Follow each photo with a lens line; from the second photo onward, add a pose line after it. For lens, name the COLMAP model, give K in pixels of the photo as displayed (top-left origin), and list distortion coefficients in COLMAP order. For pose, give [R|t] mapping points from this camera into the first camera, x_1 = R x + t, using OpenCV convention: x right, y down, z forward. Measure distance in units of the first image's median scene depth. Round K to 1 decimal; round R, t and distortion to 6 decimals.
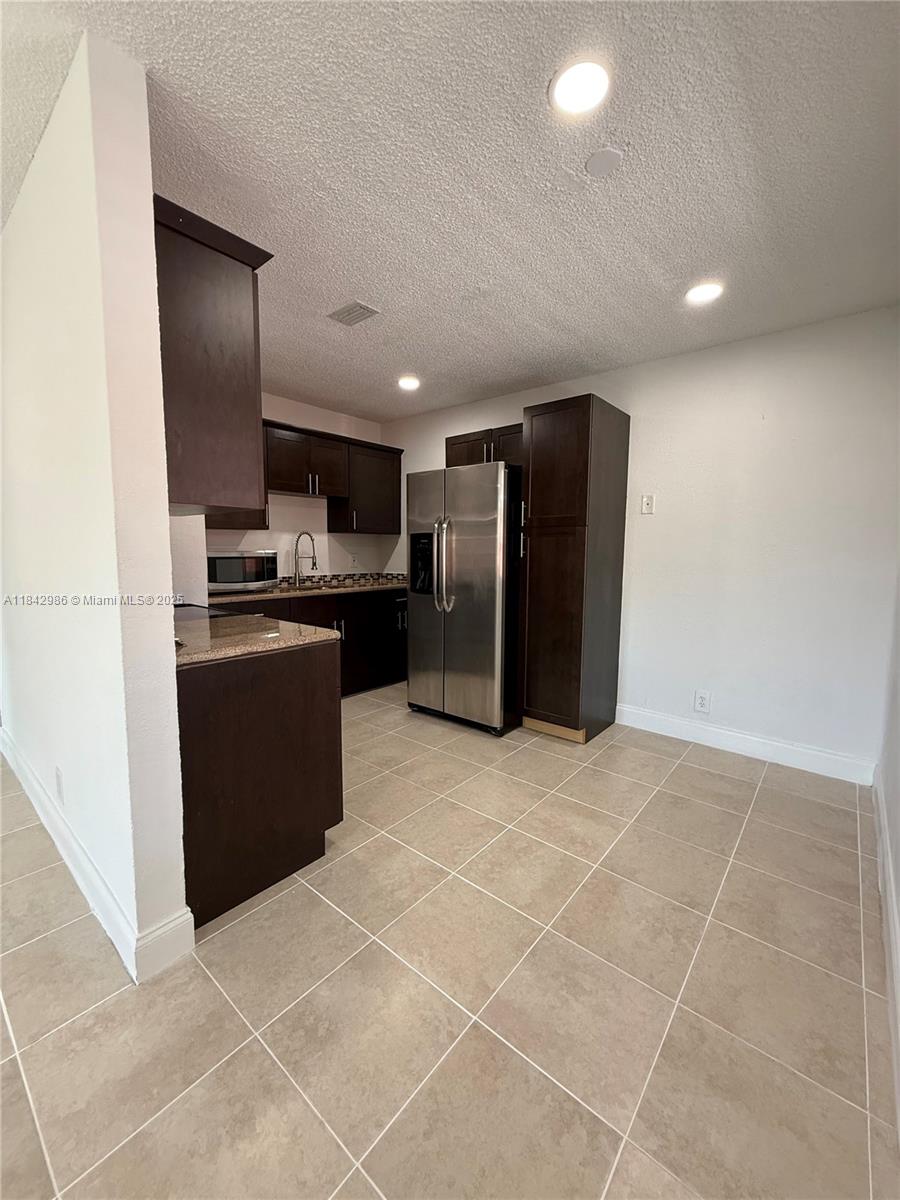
lens RADIAL K [[478.0, 0, 445.5], [0, 478.0, 594.3], [0, 0, 1]] dist [0.003303, 0.000029]
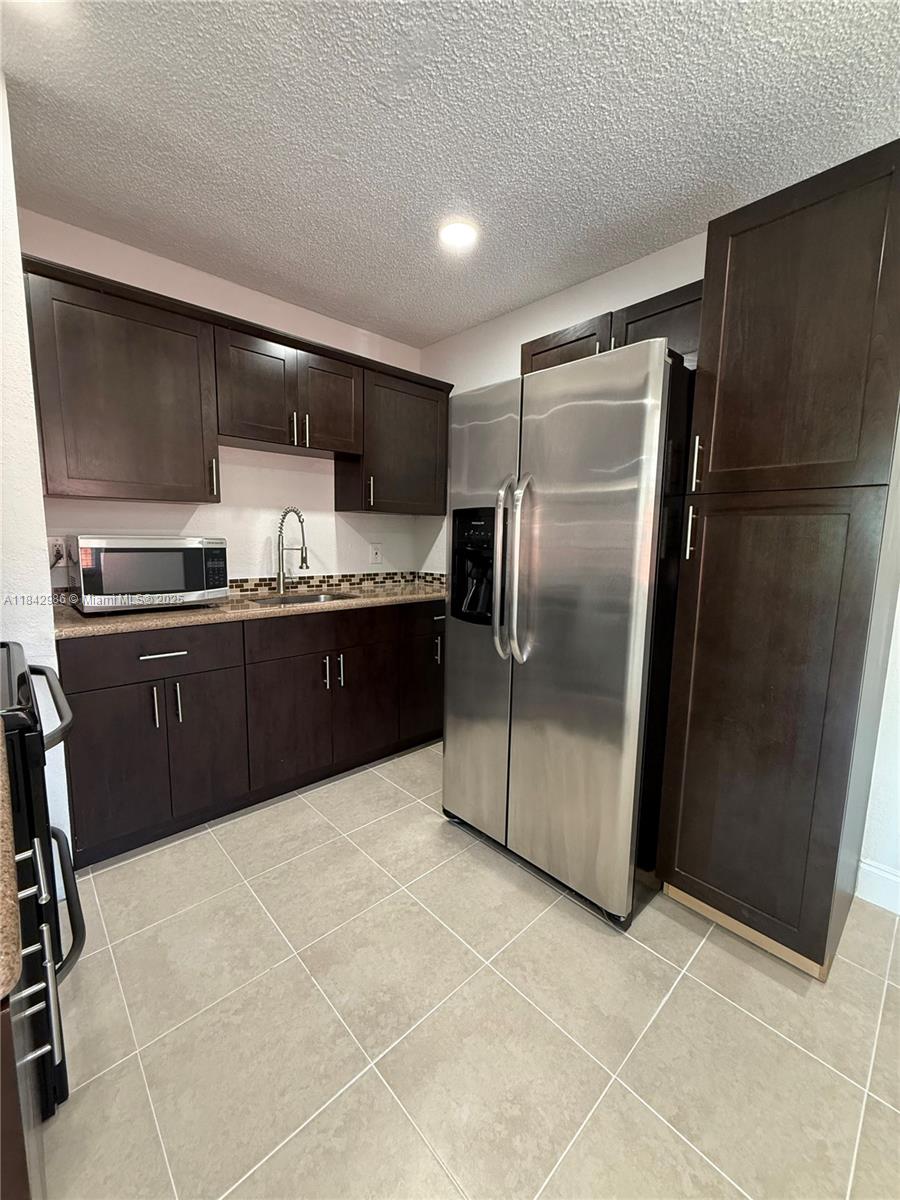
lens RADIAL K [[478.0, 0, 445.5], [0, 478.0, 595.8], [0, 0, 1]] dist [0.003303, 0.000029]
pose [[0.991998, 0.027345, -0.123260, -0.011061], [-0.023780, 0.999258, 0.030294, -0.039989], [0.123997, -0.027121, 0.991912, 0.404586]]
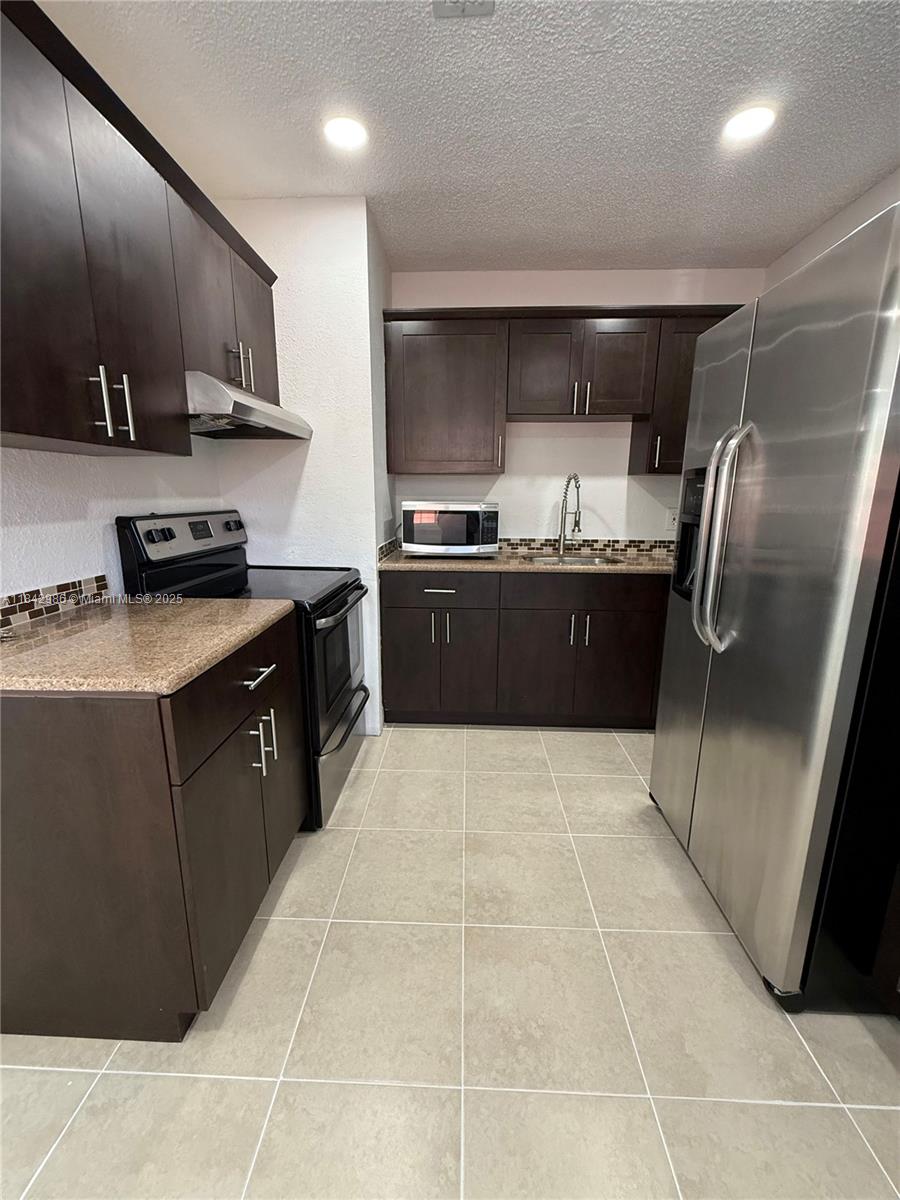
lens RADIAL K [[478.0, 0, 450.8], [0, 478.0, 595.1], [0, 0, 1]] dist [0.003303, 0.000029]
pose [[0.615218, 0.162734, -0.771378, 0.151863], [-0.078756, 0.986255, 0.145254, -0.048431], [0.784414, -0.028613, 0.619578, 0.451530]]
